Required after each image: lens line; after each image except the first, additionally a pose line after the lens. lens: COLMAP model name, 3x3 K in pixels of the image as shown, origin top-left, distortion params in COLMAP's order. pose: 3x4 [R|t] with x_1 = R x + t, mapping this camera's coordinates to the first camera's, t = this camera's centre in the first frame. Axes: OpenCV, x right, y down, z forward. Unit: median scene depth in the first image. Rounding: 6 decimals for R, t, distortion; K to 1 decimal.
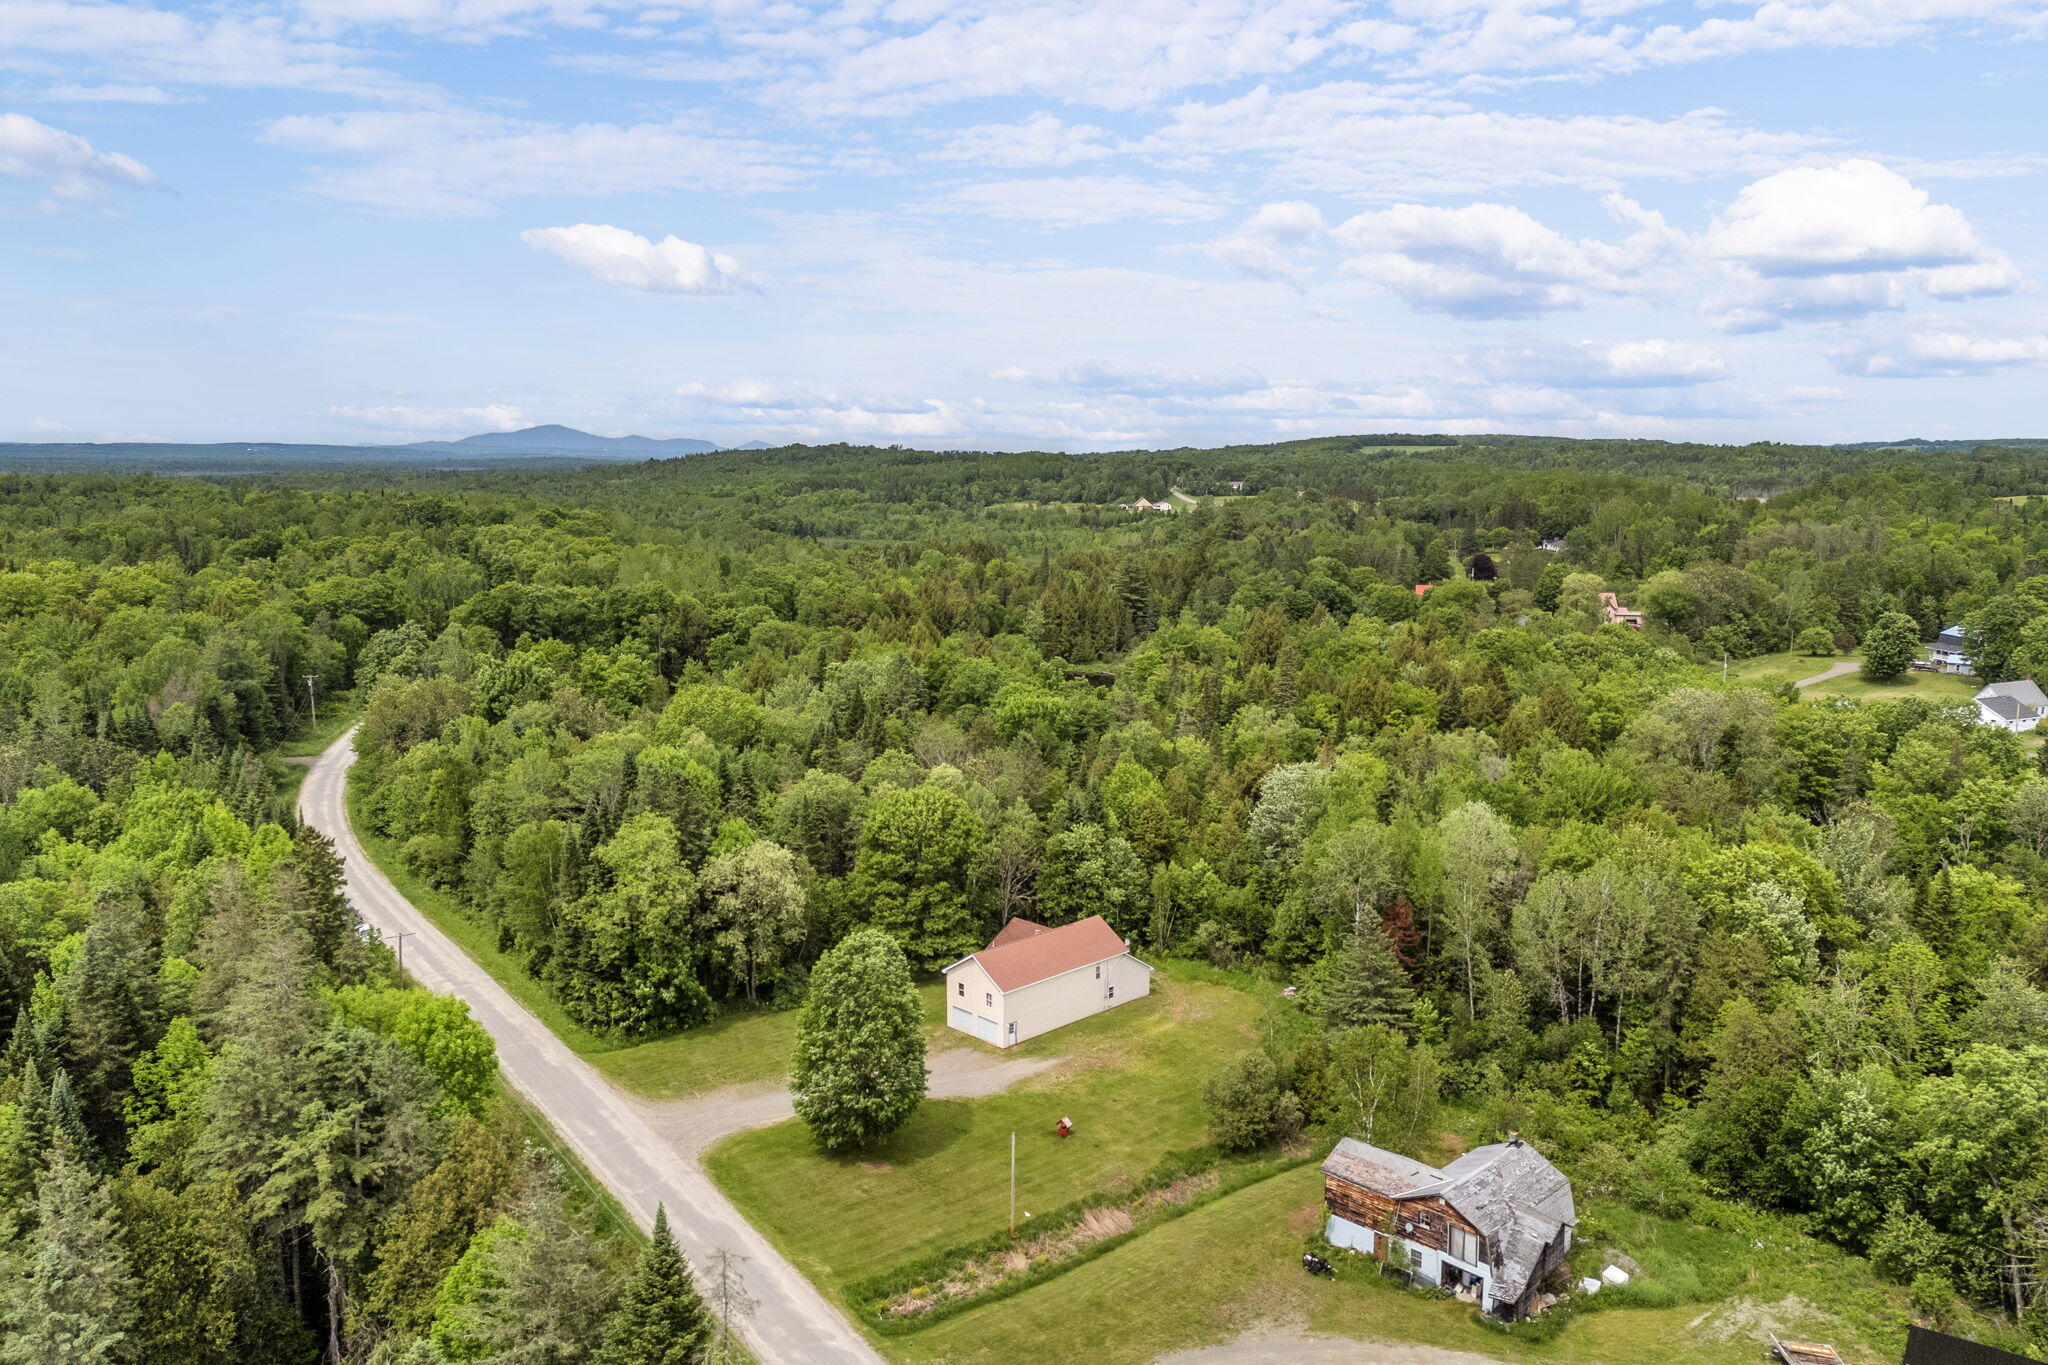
lens RADIAL K [[1530.5, 0, 1029.1], [0, 1530.5, 675.4], [0, 0, 1]] dist [0.084099, -0.096572]
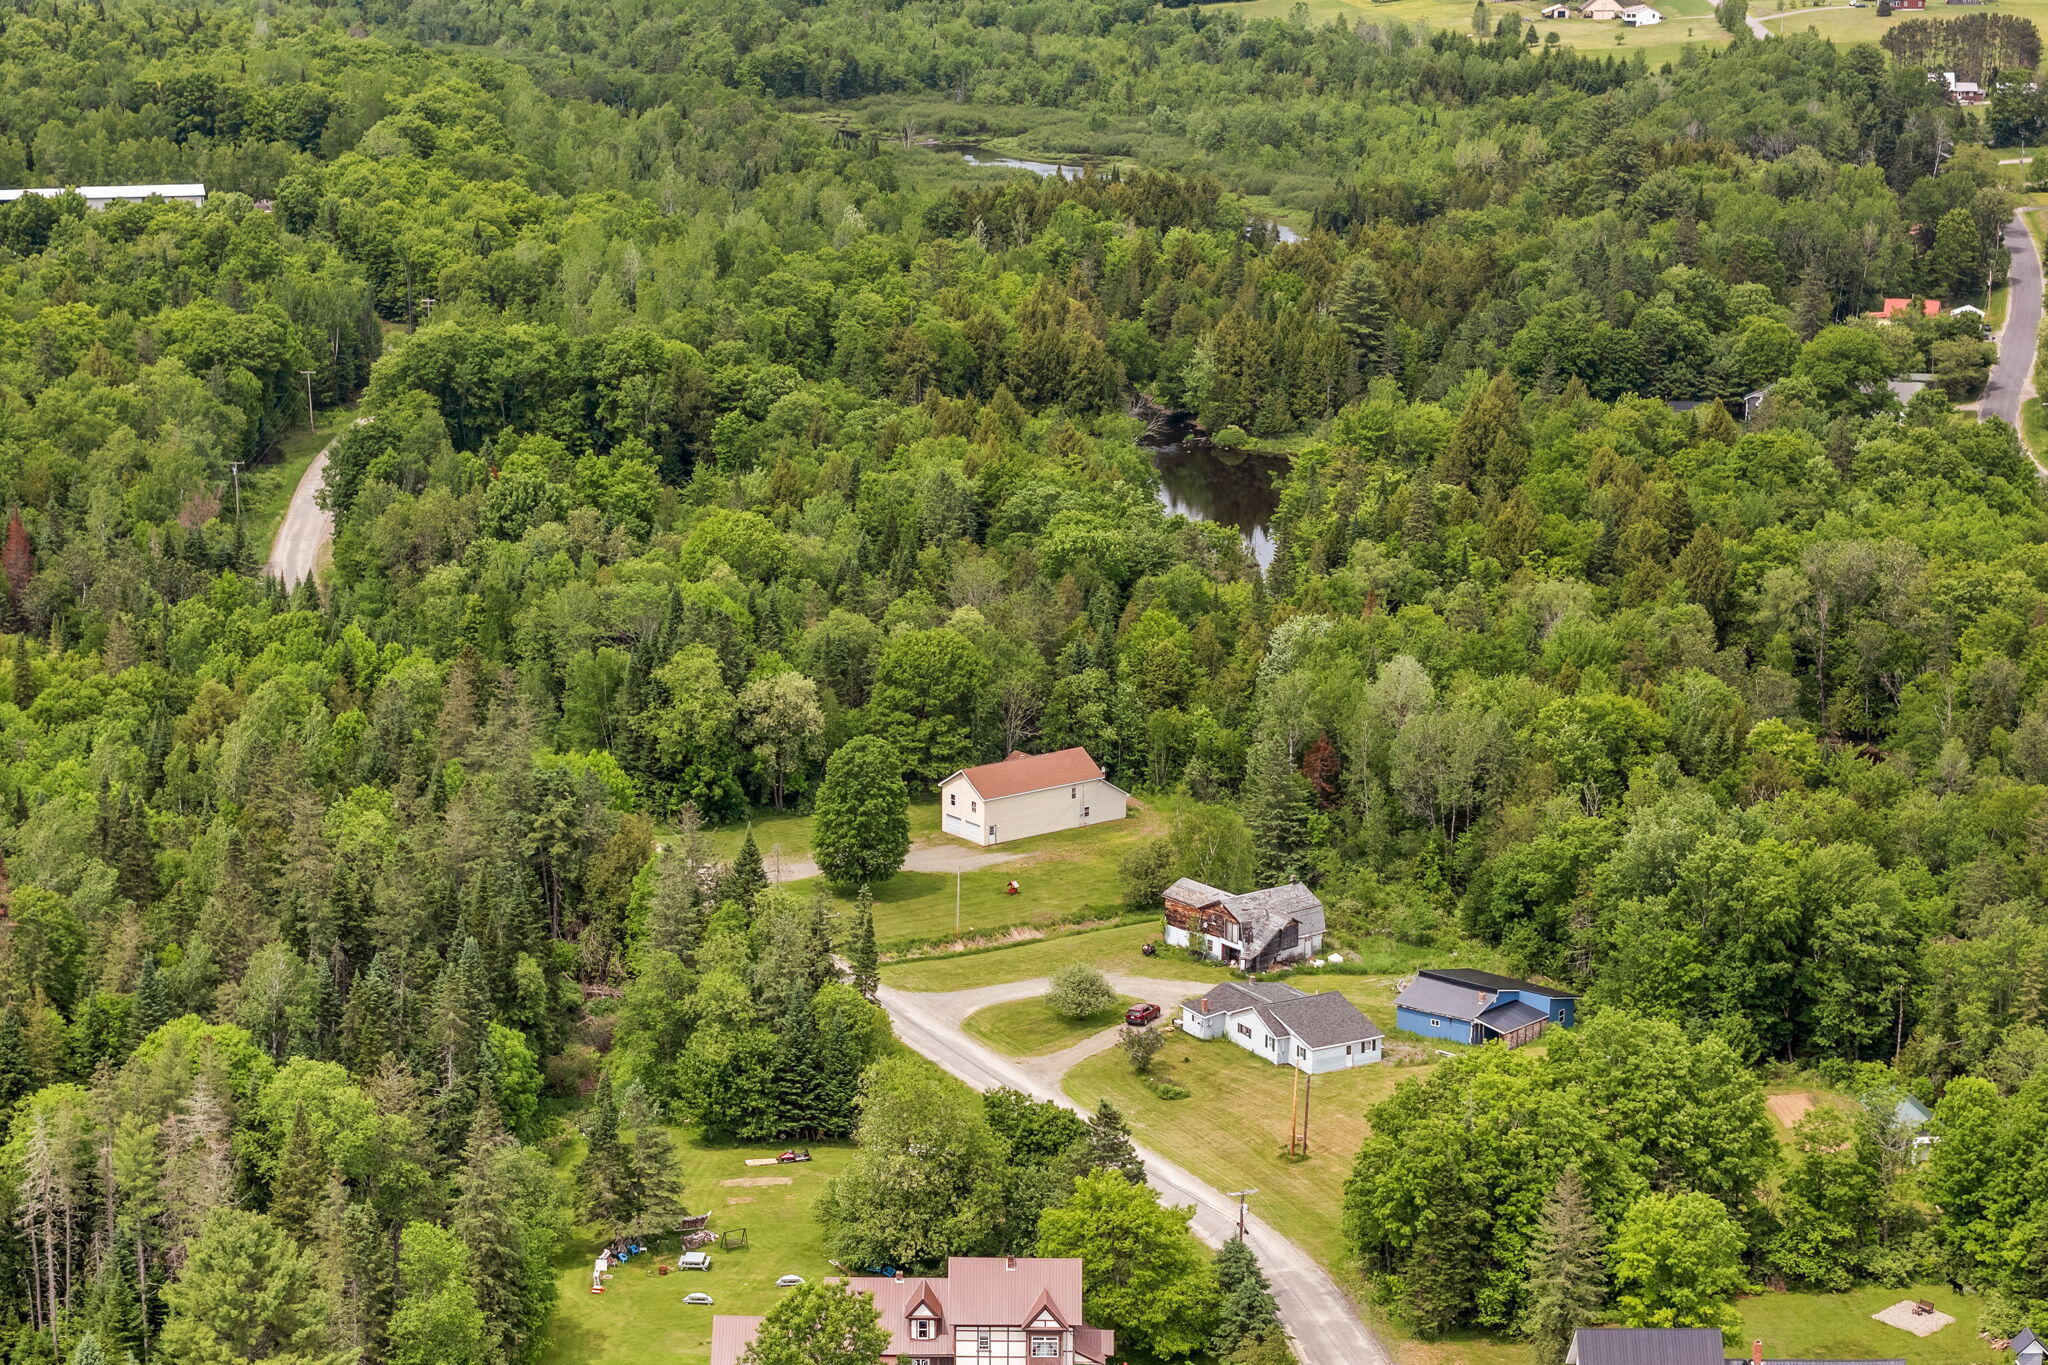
lens RADIAL K [[3312.7, 0, 1024.0], [0, 3312.7, 682.5], [0, 0, 1]] dist [-0.005473, -0.104846]
pose [[0.995157, 0.031699, -0.093044, 0.206250], [-0.022883, 0.995278, 0.094334, -0.108526], [0.095595, -0.091748, 0.991183, -1.282243]]
